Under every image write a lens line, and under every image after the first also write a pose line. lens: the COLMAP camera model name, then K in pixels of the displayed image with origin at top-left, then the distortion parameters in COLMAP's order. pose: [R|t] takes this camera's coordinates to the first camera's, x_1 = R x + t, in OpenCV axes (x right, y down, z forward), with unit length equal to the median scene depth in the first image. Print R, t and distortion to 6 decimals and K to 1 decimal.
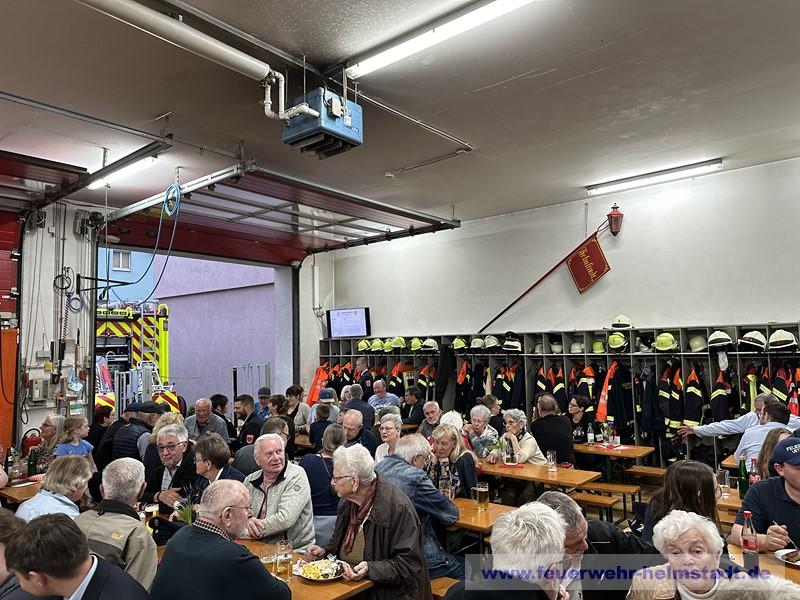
lens RADIAL K [[560.5, 0, 402.0], [0, 560.5, 300.4], [0, 0, 1]] dist [0.019830, -0.017742]
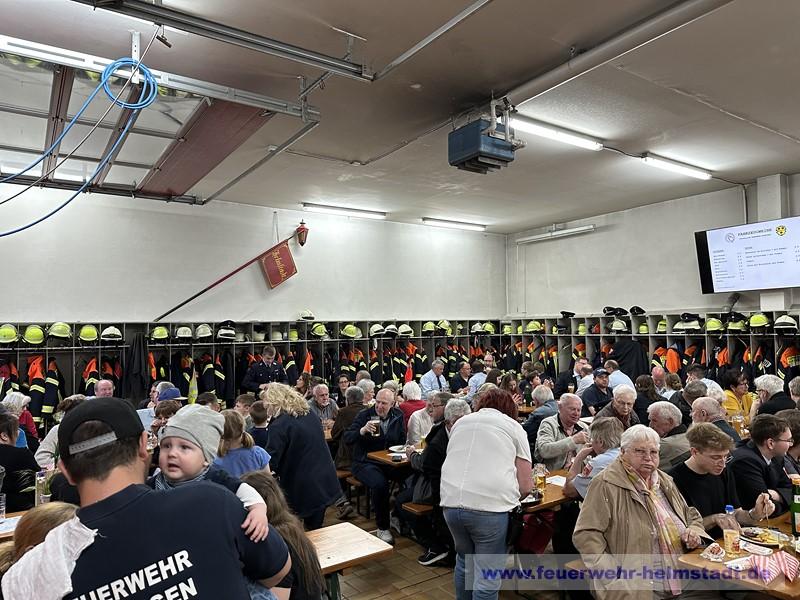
lens RADIAL K [[560.5, 0, 404.2], [0, 560.5, 300.8], [0, 0, 1]] dist [0.019830, -0.017742]
pose [[0.249041, 0.064788, 0.966324, -0.714366], [-0.063869, 0.996687, -0.050363, 0.051195], [-0.966385, -0.049175, 0.252354, 0.439657]]
